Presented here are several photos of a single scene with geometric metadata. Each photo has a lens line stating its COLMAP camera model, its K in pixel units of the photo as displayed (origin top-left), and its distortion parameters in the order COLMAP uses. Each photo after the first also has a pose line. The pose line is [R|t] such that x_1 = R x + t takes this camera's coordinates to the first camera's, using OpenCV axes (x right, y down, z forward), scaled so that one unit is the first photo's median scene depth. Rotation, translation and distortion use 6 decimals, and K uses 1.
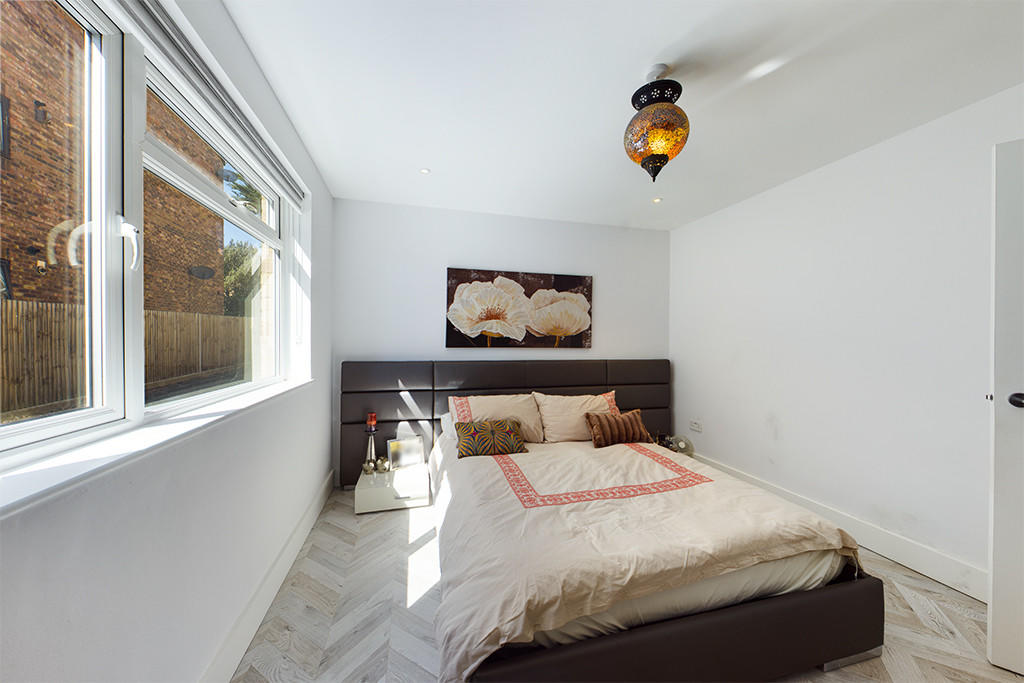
lens RADIAL K [[355.6, 0, 512.3], [0, 355.6, 340.4], [0, 0, 1]] dist [-0.001871, 0.000094]
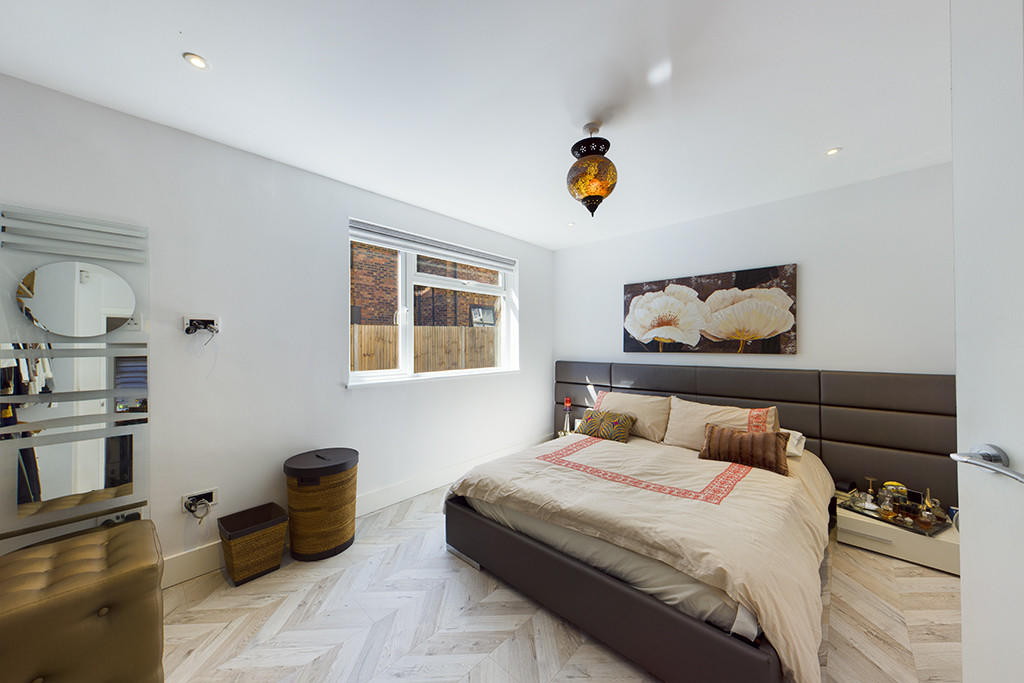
lens RADIAL K [[355.6, 0, 512.3], [0, 355.6, 340.4], [0, 0, 1]] dist [-0.001871, 0.000094]
pose [[0.532594, -0.018838, -0.846161, 0.617211], [0.007871, 0.999819, -0.017305, -0.001156], [0.846334, 0.002556, 0.532646, 0.054307]]
